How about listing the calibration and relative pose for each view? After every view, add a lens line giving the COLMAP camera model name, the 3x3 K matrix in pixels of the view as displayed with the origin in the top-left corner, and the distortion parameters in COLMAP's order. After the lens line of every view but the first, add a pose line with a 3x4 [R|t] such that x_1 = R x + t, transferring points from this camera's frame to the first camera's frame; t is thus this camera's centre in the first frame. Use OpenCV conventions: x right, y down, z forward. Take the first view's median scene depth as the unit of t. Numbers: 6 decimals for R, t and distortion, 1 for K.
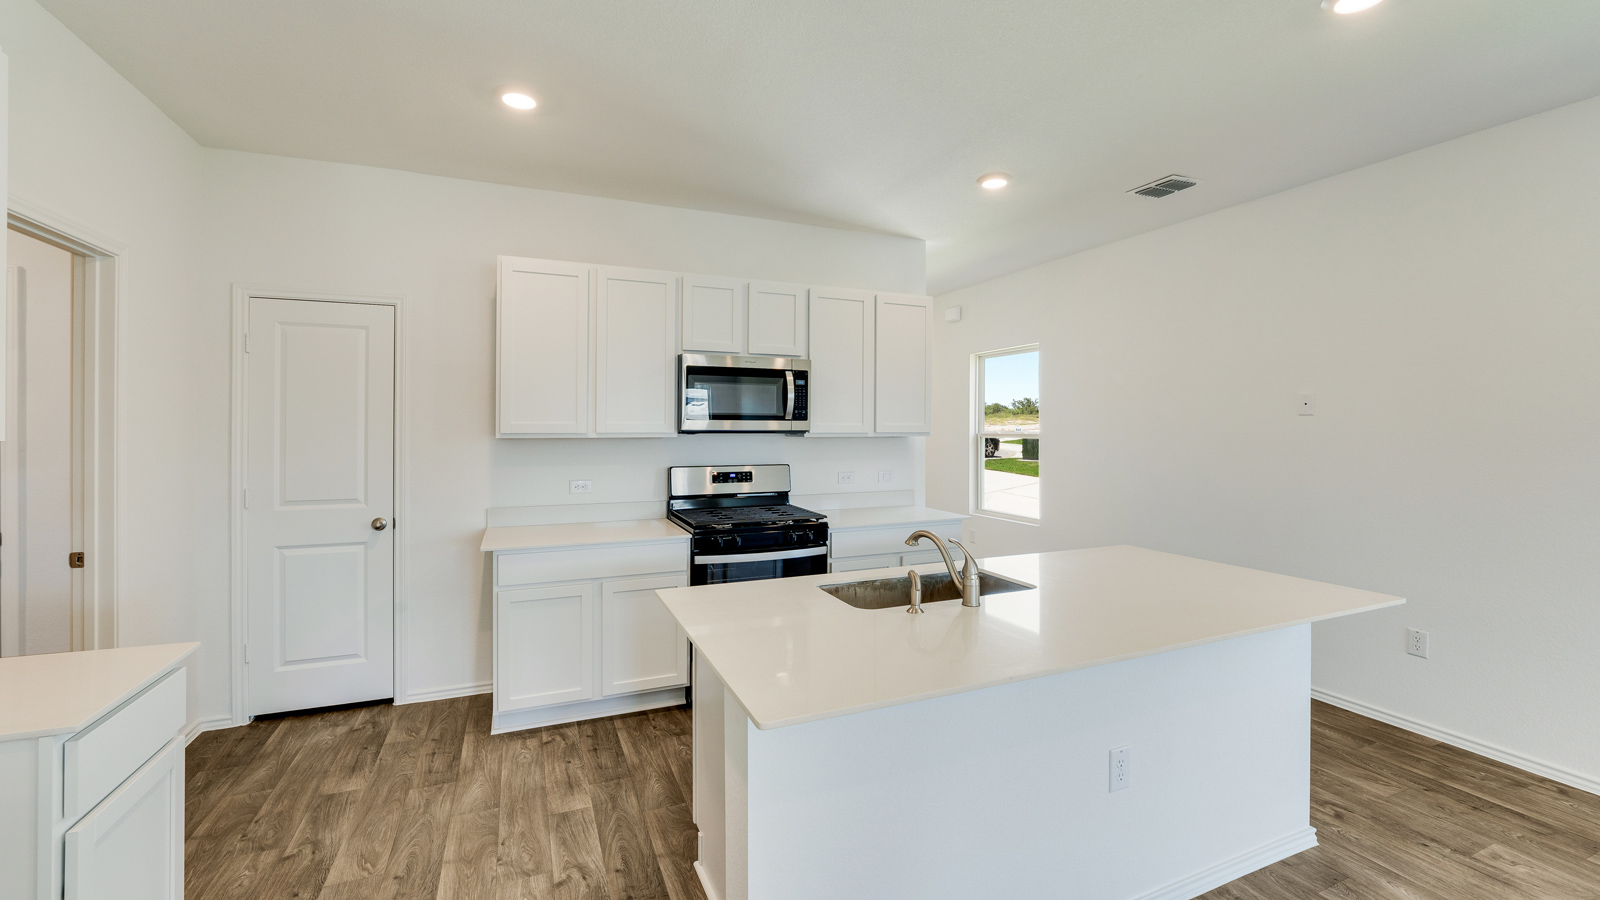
lens RADIAL K [[661.6, 0, 799.8], [0, 661.6, 425.7], [0, 0, 1]] dist [0.000064, 0.000016]
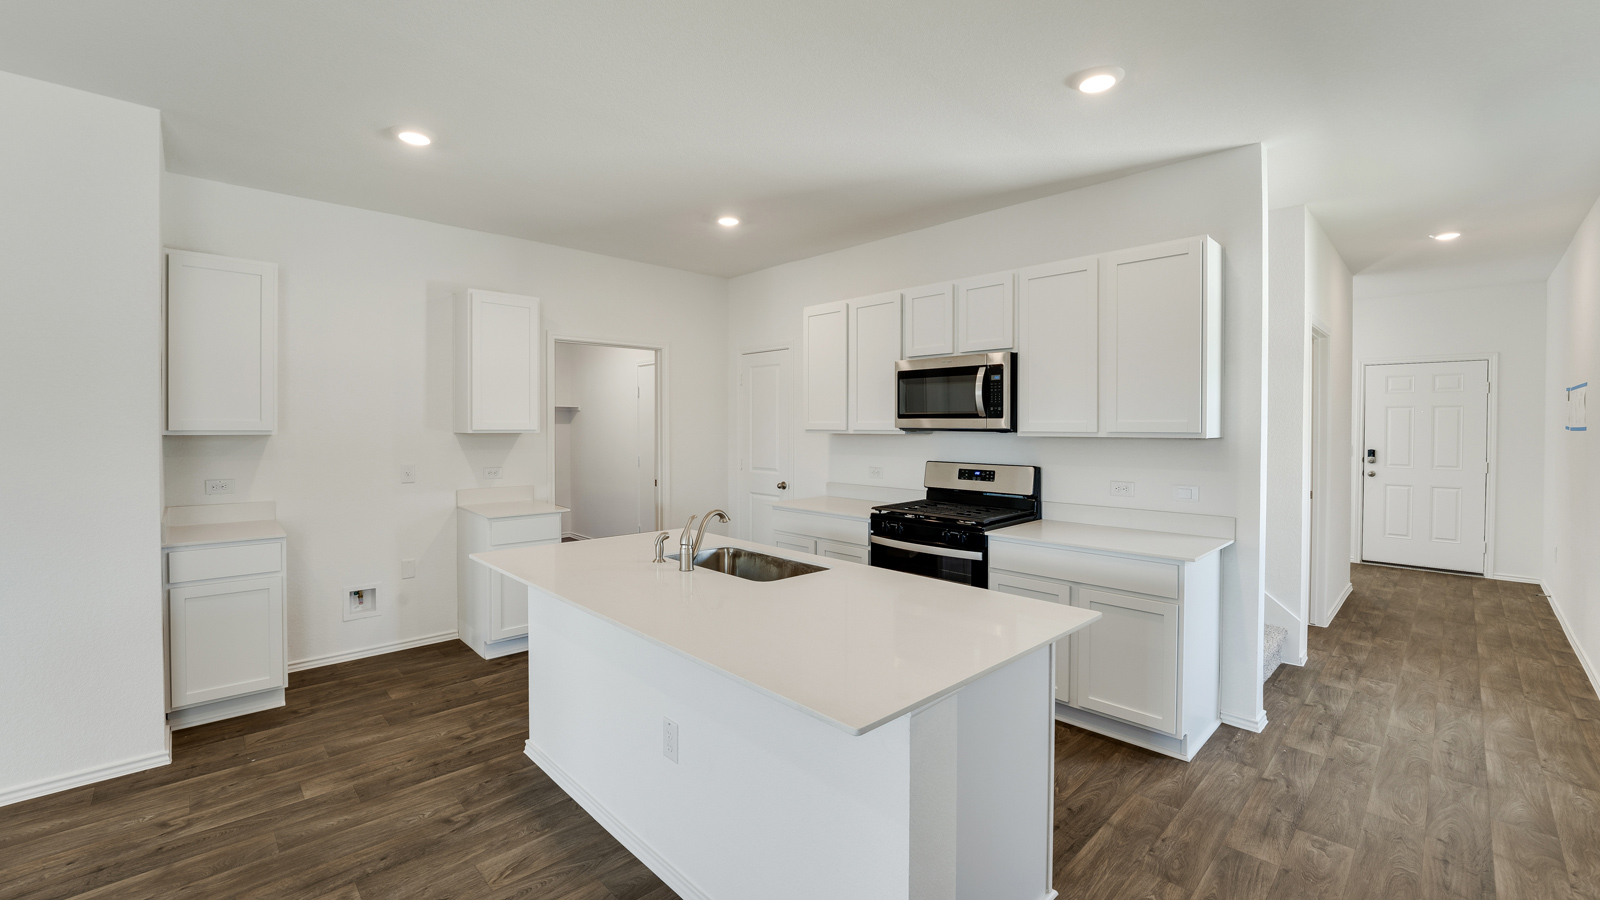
lens RADIAL K [[652.6, 0, 795.6], [0, 652.6, 441.7], [0, 0, 1]] dist [-0.021203, -0.000116]
pose [[0.358032, 0.021528, -0.933461, 0.728429], [0.001597, 0.999719, 0.023669, 0.003002], [0.933708, -0.009965, 0.357897, 0.385264]]
